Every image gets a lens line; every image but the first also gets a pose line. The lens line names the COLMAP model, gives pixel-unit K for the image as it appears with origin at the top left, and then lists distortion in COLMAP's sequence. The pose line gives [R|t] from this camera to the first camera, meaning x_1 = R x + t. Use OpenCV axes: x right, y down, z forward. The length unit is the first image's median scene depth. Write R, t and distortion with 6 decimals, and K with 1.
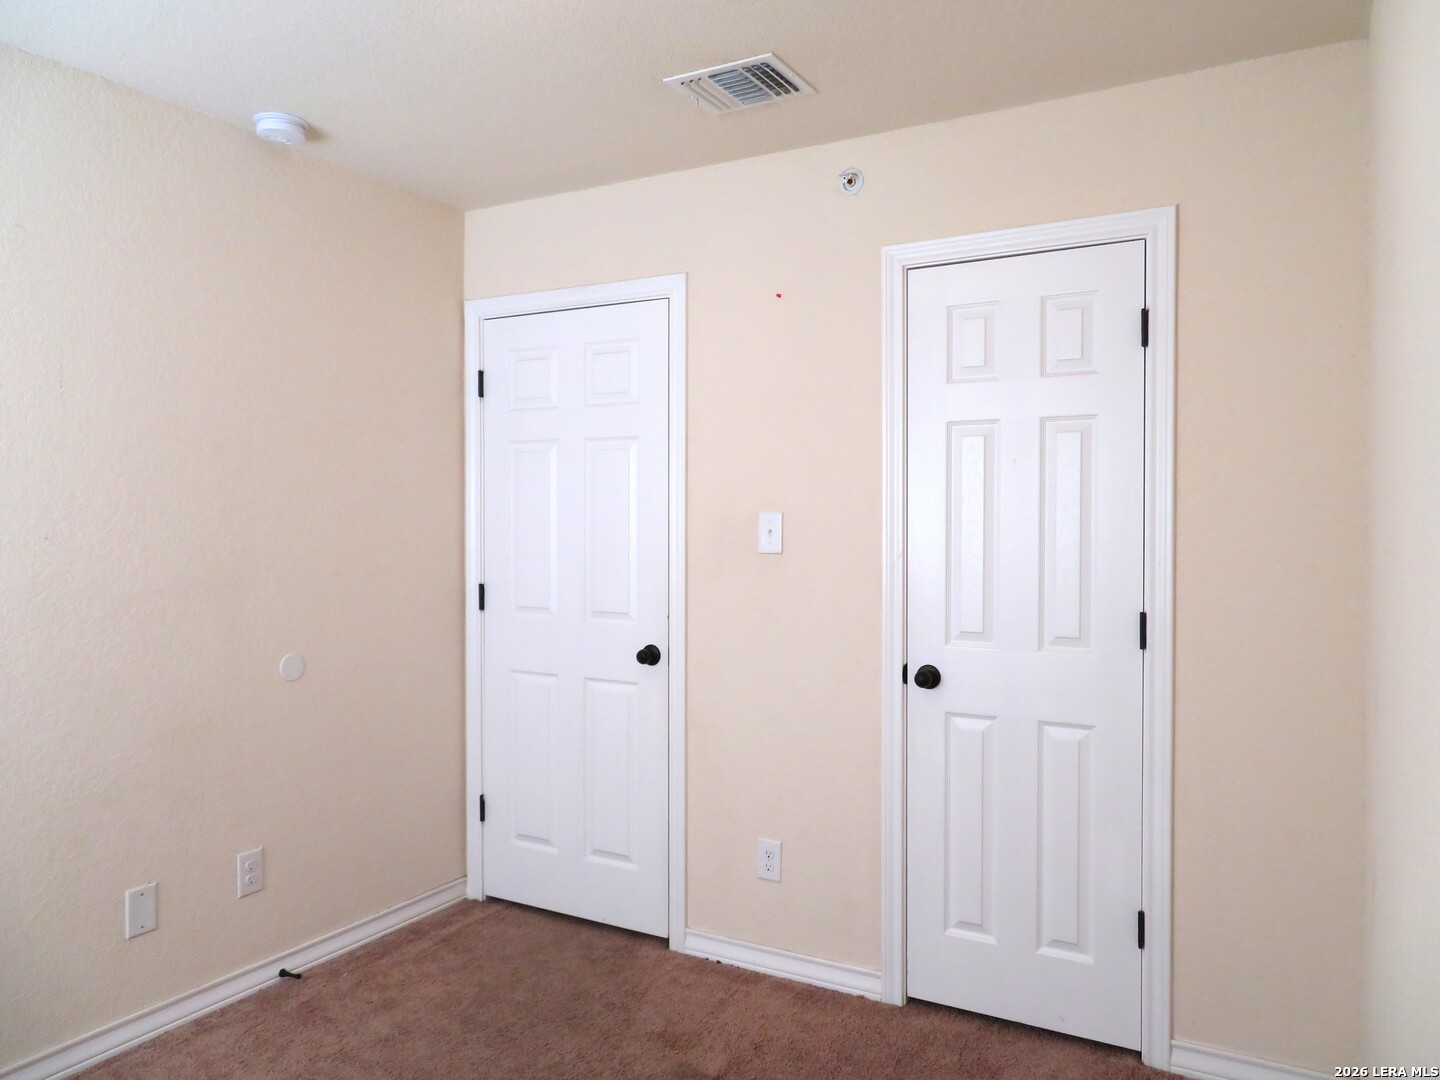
lens RADIAL K [[1042.7, 0, 715.7], [0, 1042.7, 538.2], [0, 0, 1]] dist [-0.003106, 0.004811]
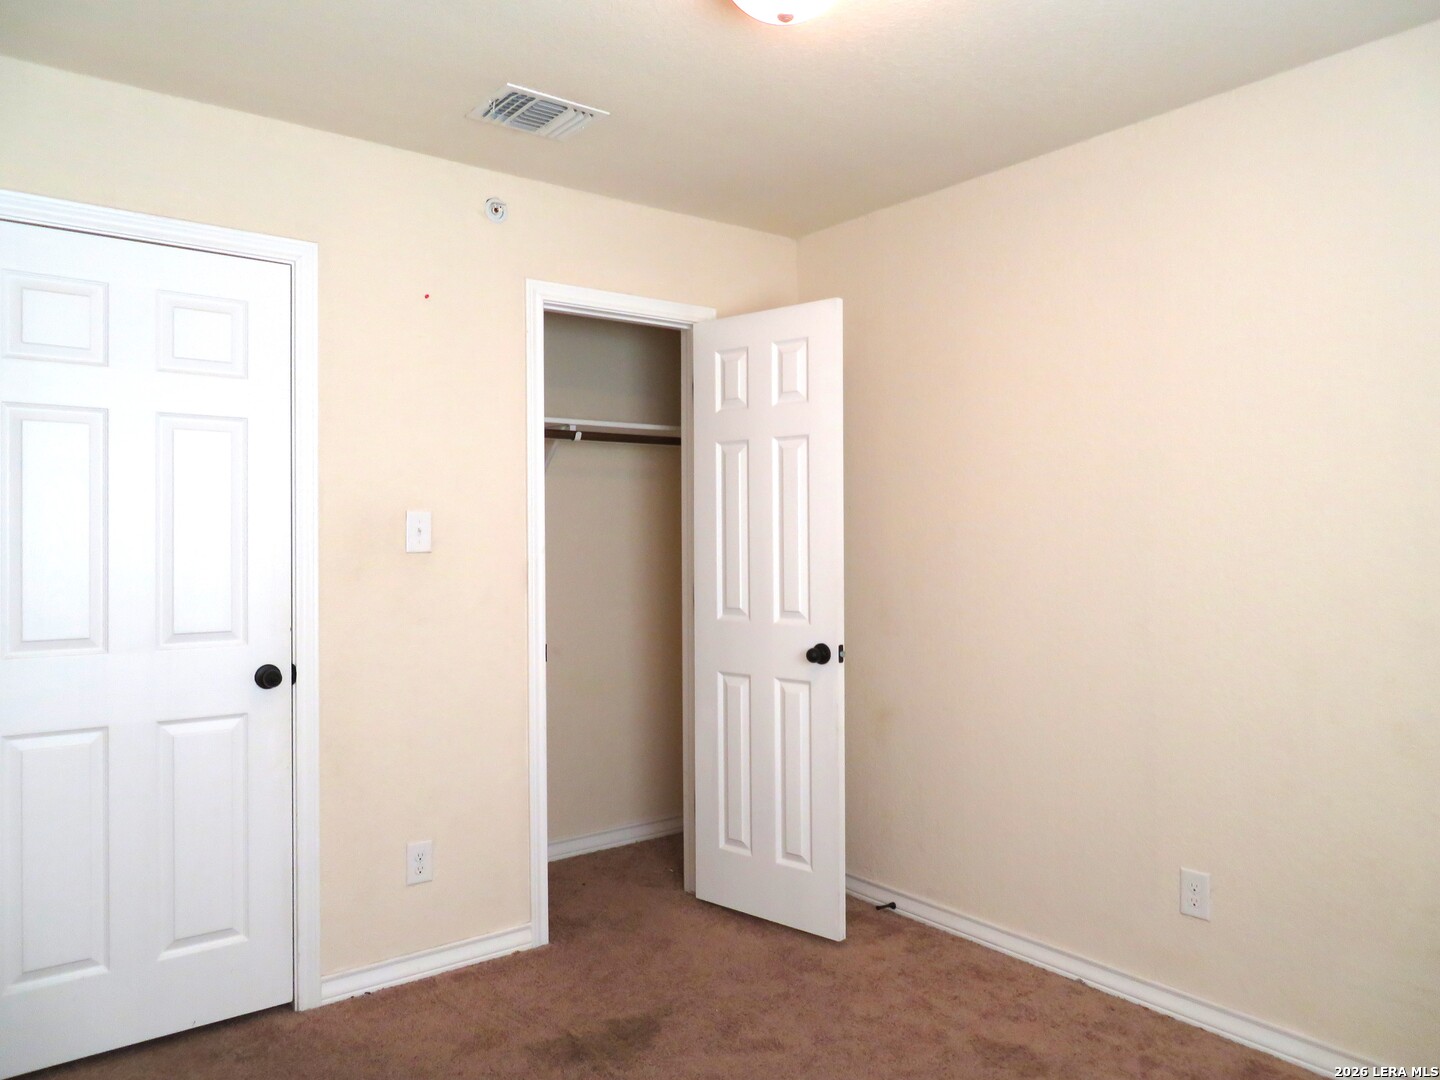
lens RADIAL K [[1042.7, 0, 715.7], [0, 1042.7, 538.2], [0, 0, 1]] dist [-0.003106, 0.004811]
pose [[0.374706, -0.003818, 0.927136, -0.742644], [0.018334, 0.999826, -0.003293, 0.008956], [-0.926962, 0.018232, 0.374711, 0.355819]]
